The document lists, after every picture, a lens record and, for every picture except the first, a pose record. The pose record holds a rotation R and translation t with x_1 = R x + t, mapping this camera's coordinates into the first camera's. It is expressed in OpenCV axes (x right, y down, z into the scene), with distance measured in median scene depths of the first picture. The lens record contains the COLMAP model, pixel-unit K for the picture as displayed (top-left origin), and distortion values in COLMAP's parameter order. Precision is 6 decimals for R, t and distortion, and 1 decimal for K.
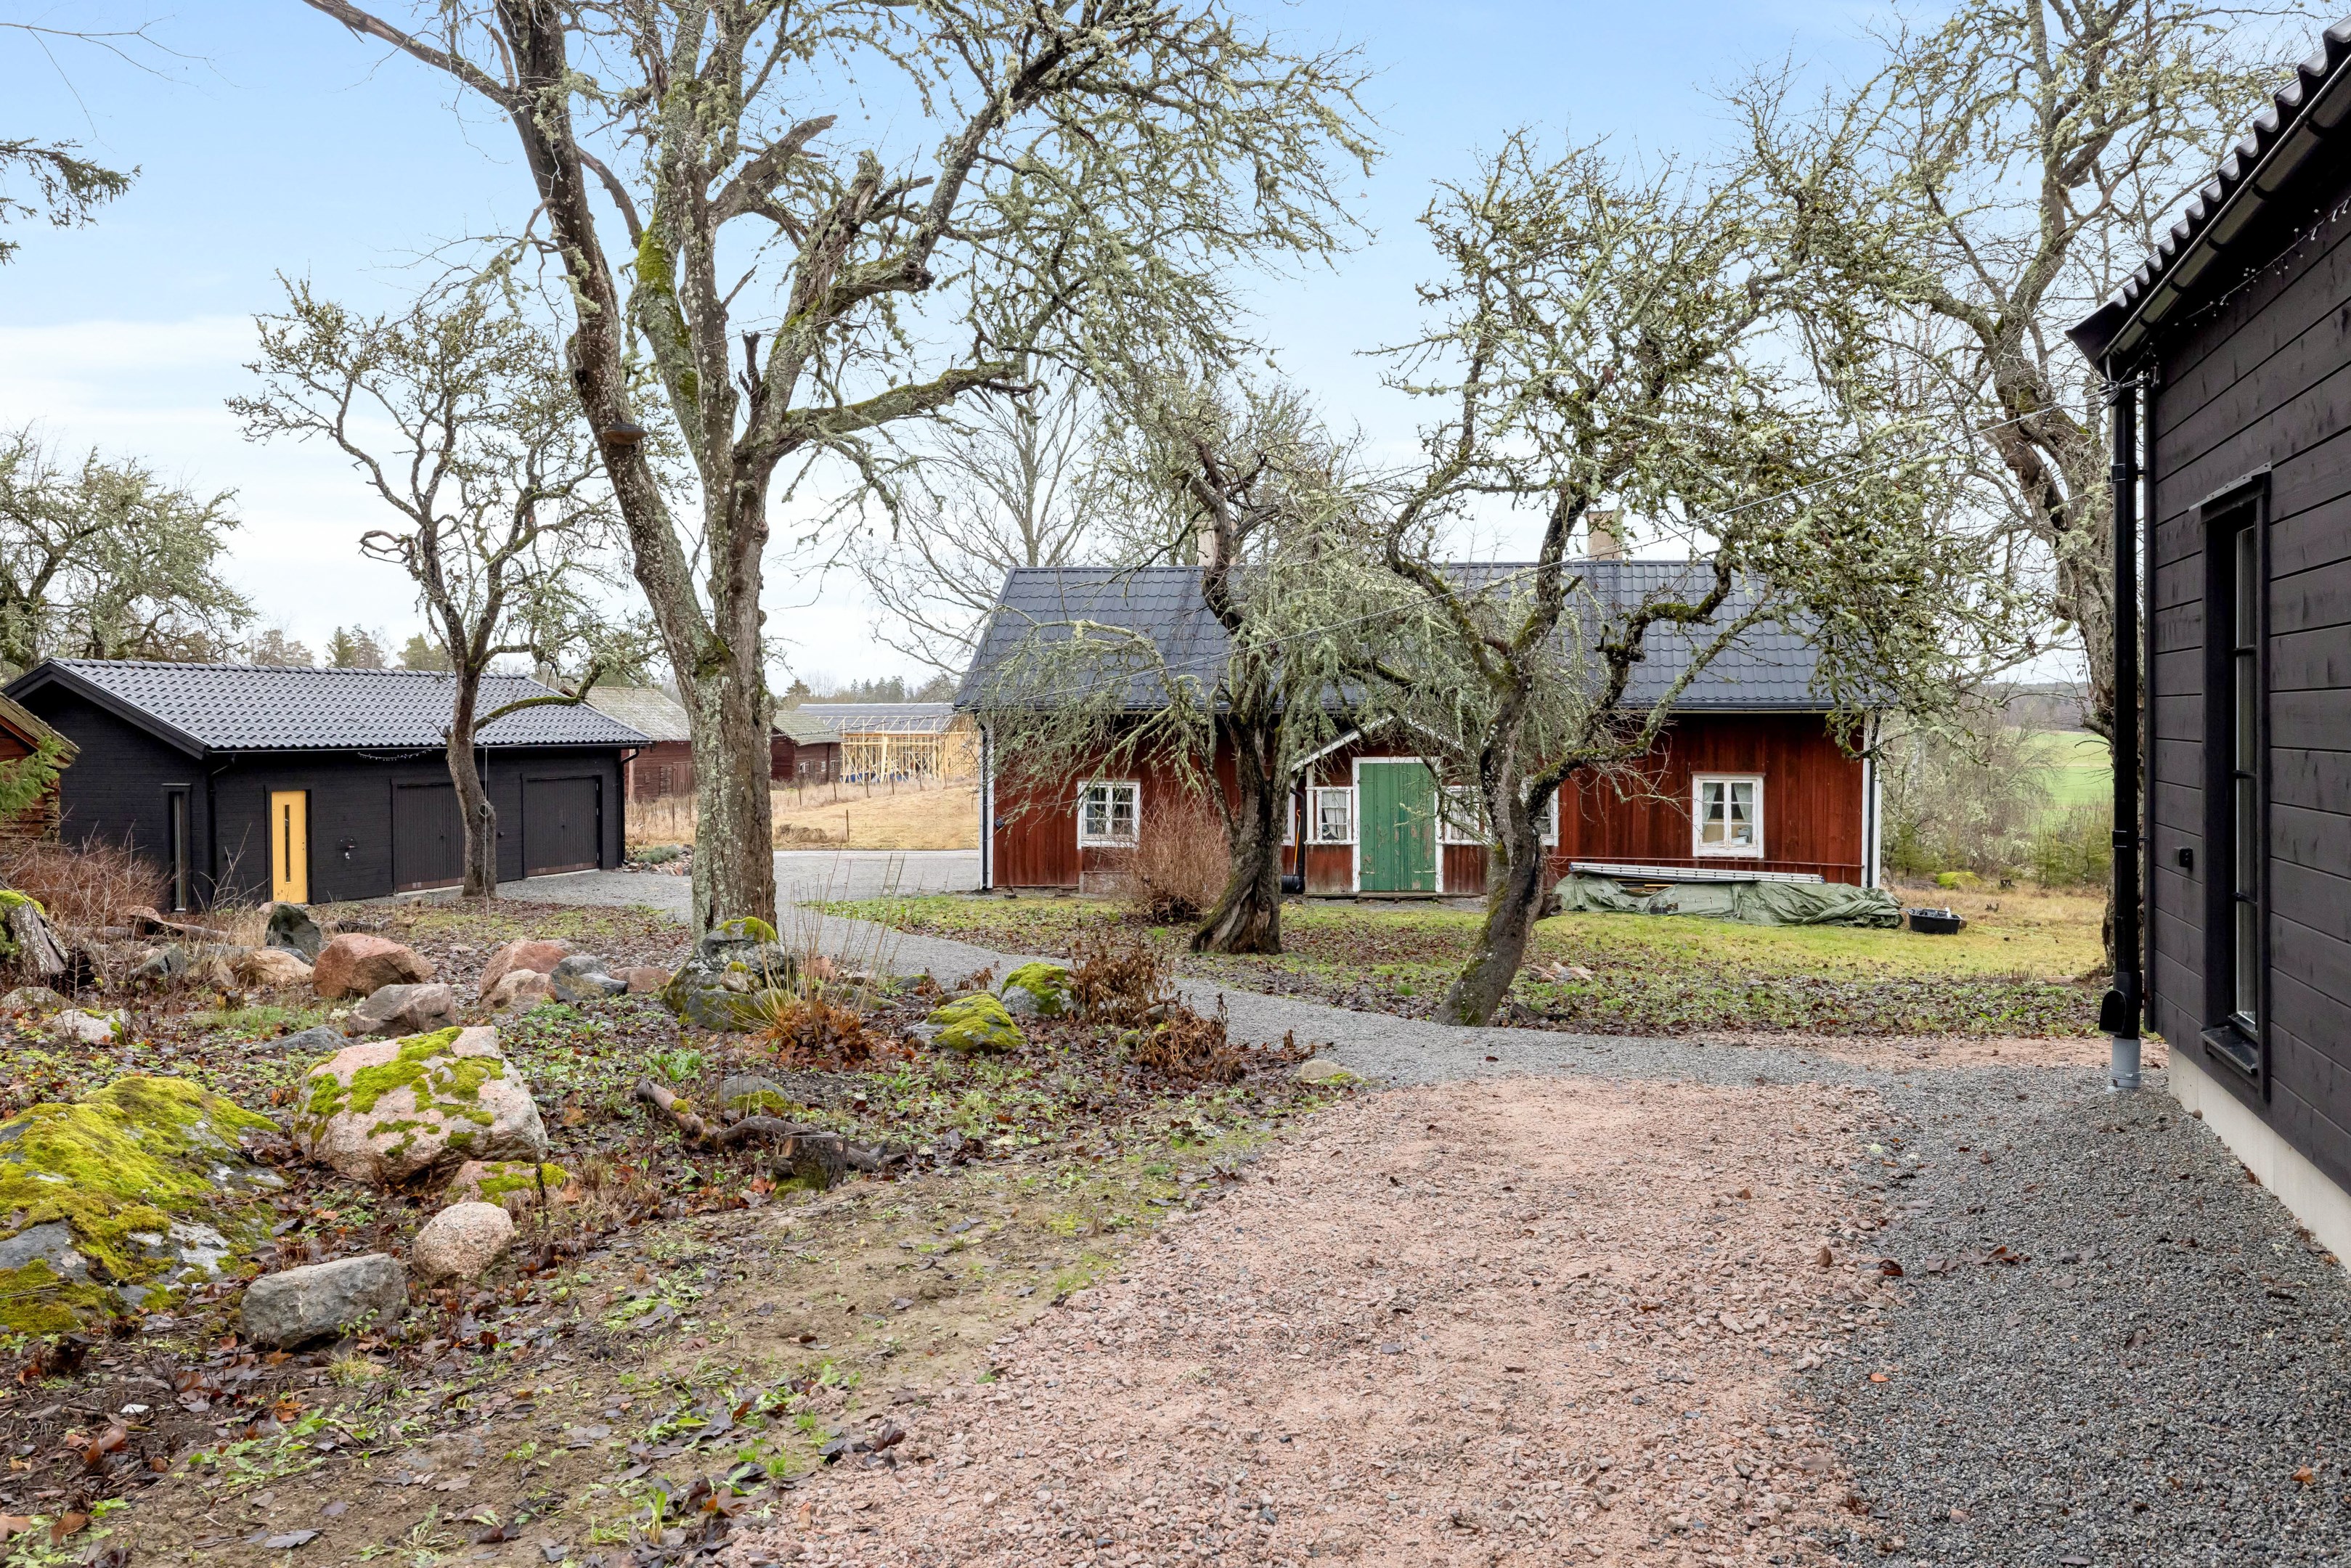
lens RADIAL K [[1829.0, 0, 1178.6], [0, 1829.0, 770.6], [0, 0, 1]] dist [0.010428, 0.001168]
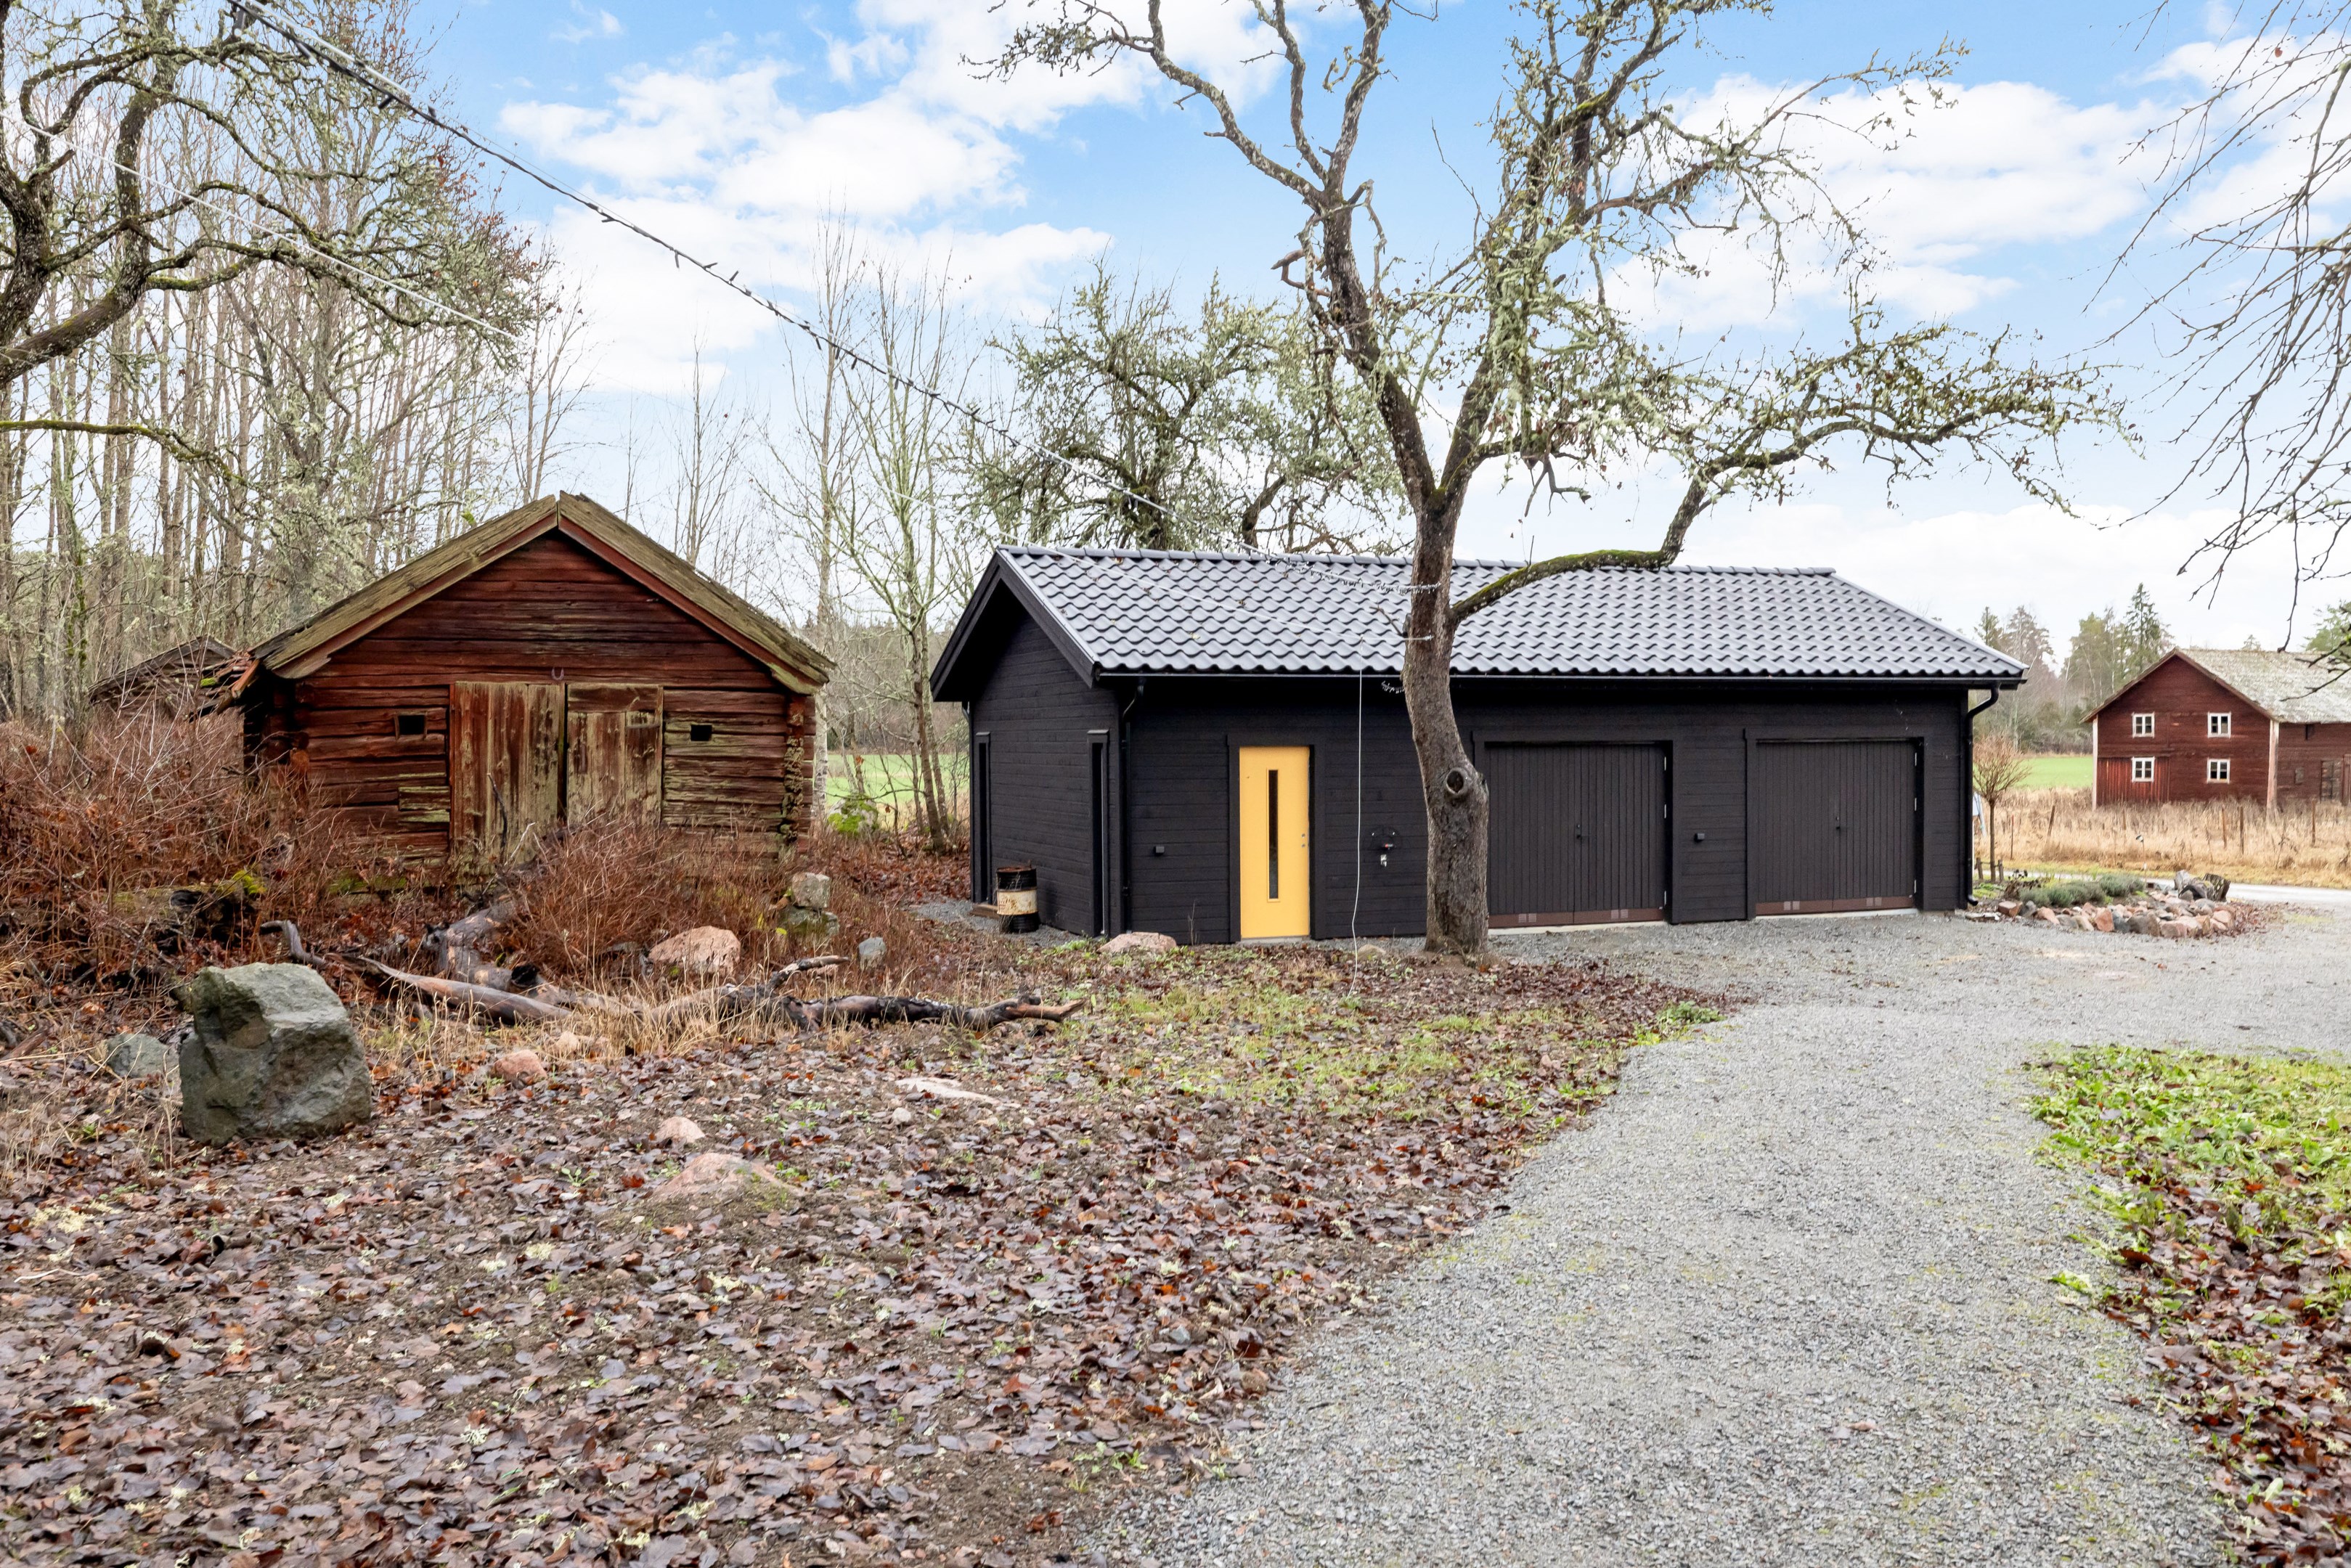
lens RADIAL K [[1921.9, 0, 1173.1], [0, 1921.9, 771.3], [0, 0, 1]] dist [0.002770, -0.000388]
pose [[0.653683, 0.015278, -0.756615, -0.036561], [-0.016369, 0.999848, 0.006048, 0.016431], [0.756592, 0.008432, 0.653833, 0.597504]]
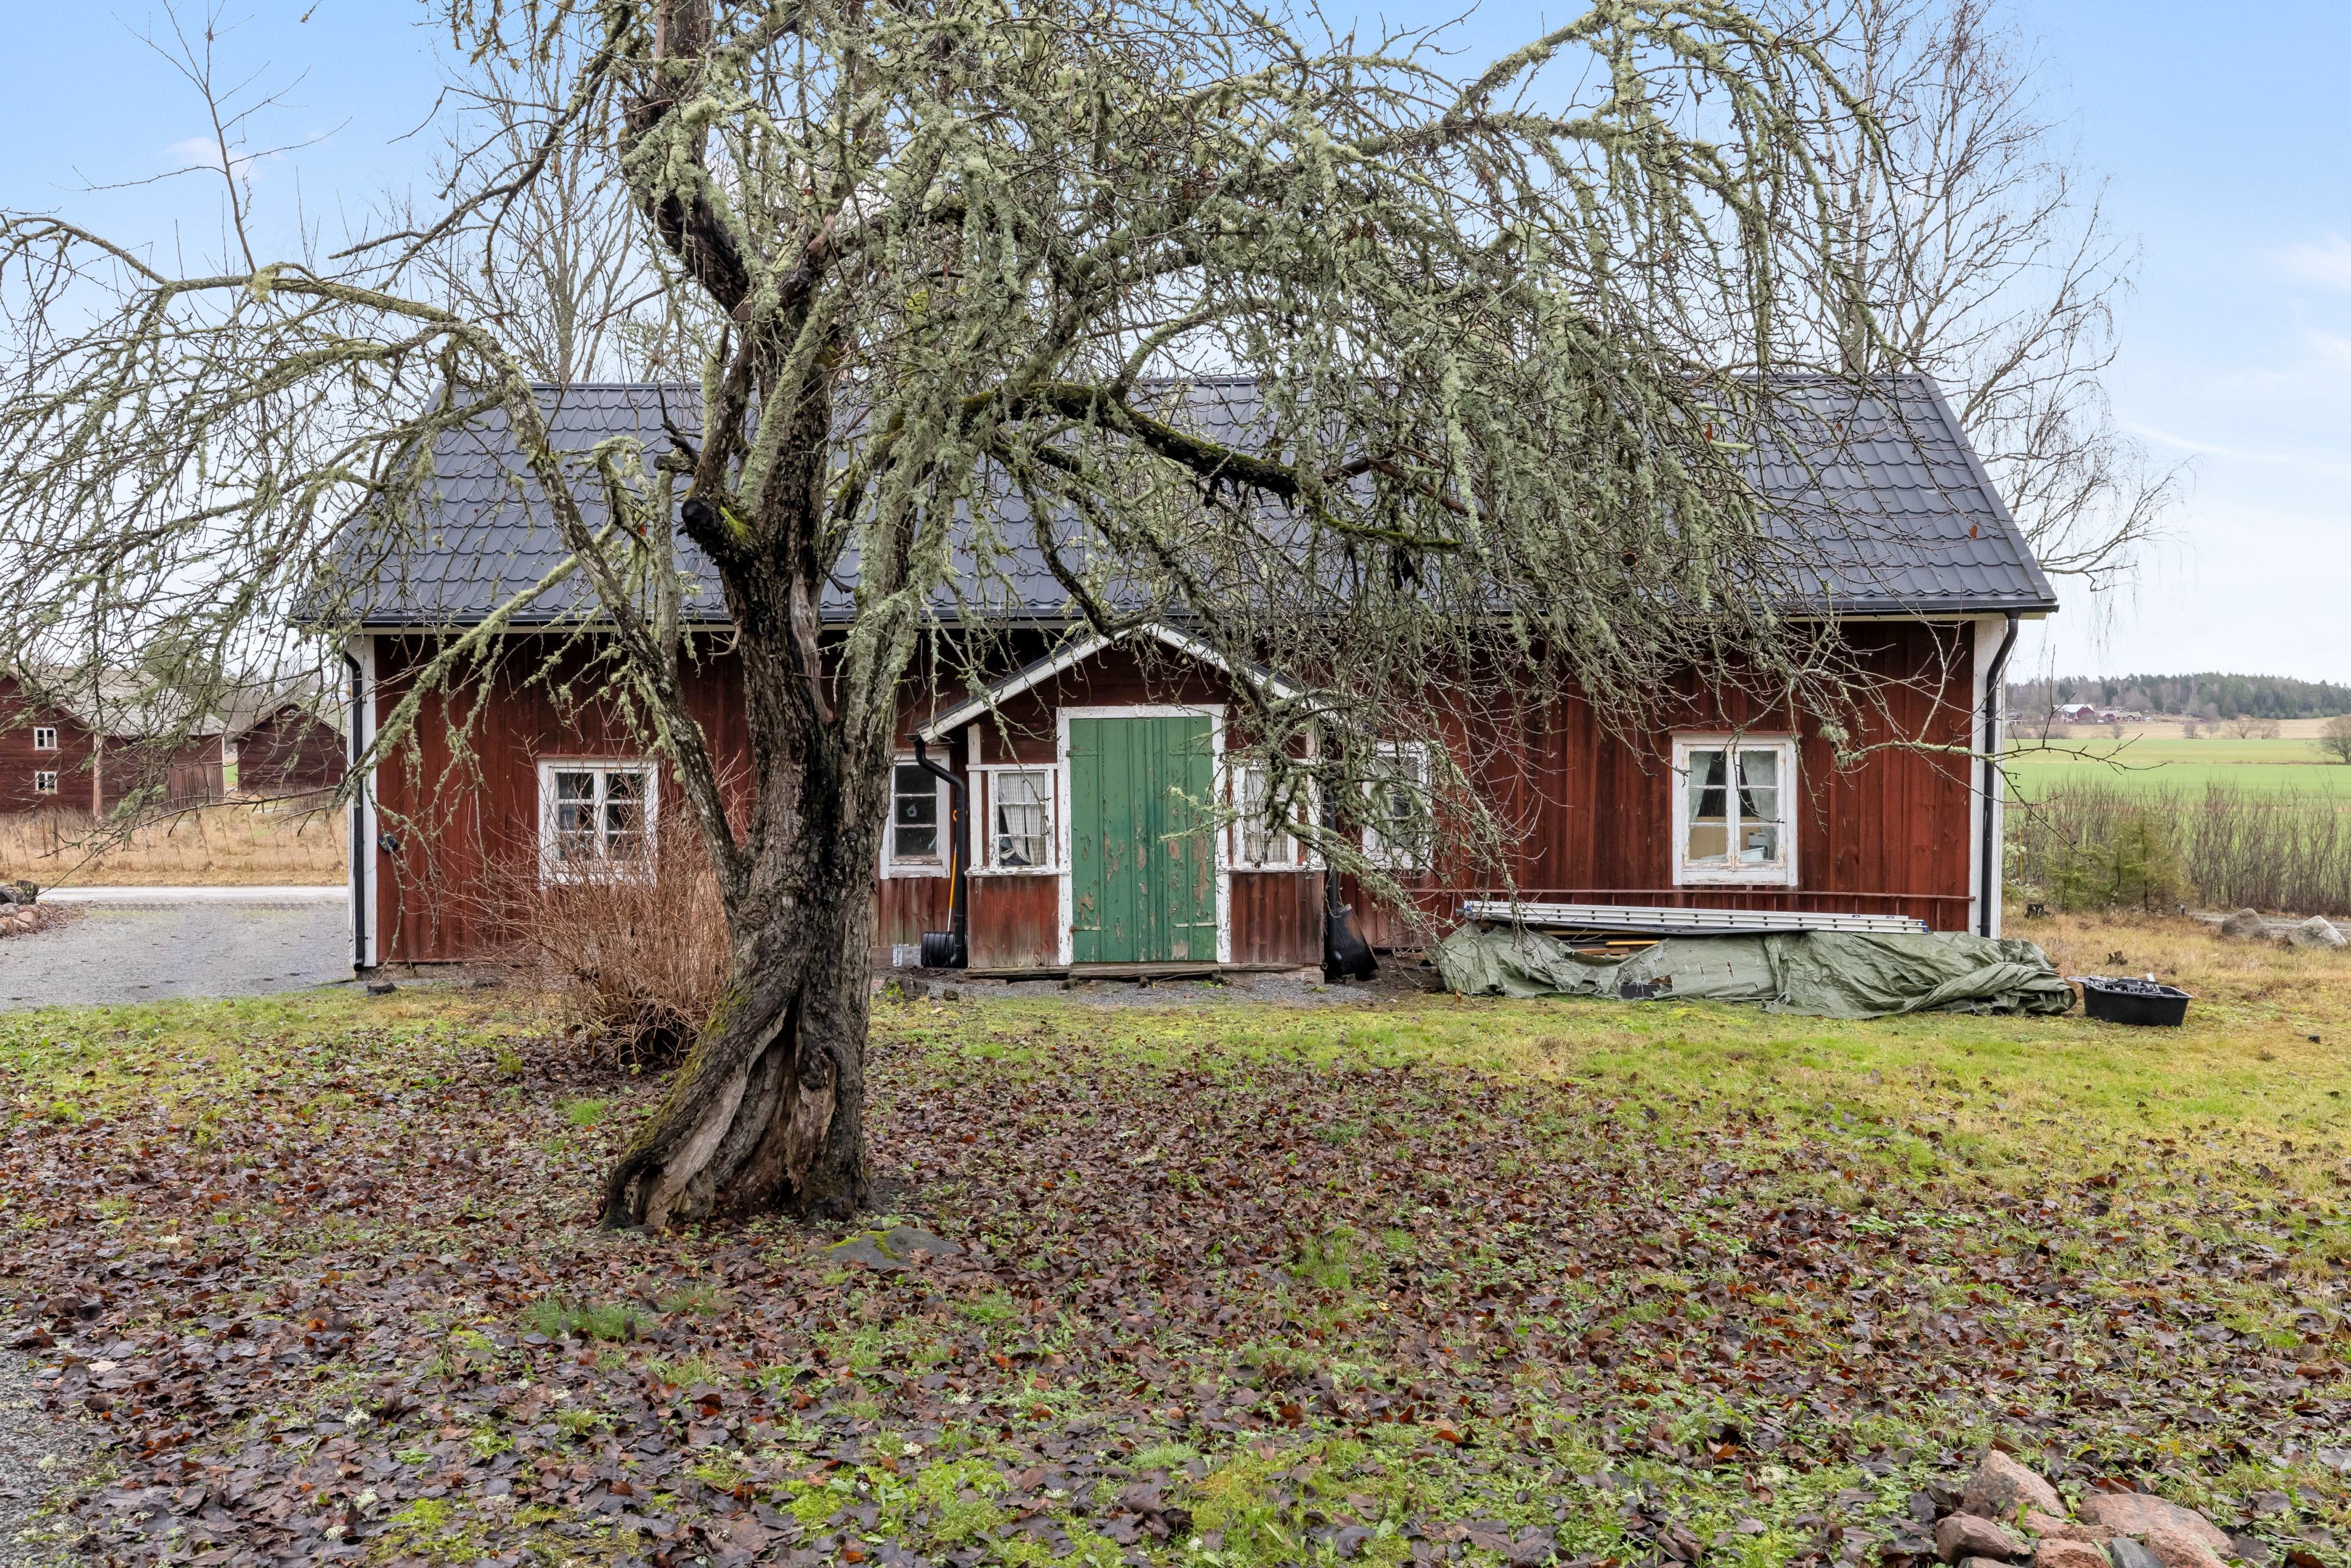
lens RADIAL K [[1921.9, 0, 1179.1], [0, 1921.9, 780.1], [0, 0, 1]] dist [0.002770, -0.000388]
pose [[0.986672, -0.009271, 0.162454, 0.040875], [0.008944, 0.999956, 0.002741, 0.012375], [-0.162473, -0.001251, 0.986712, 0.457839]]
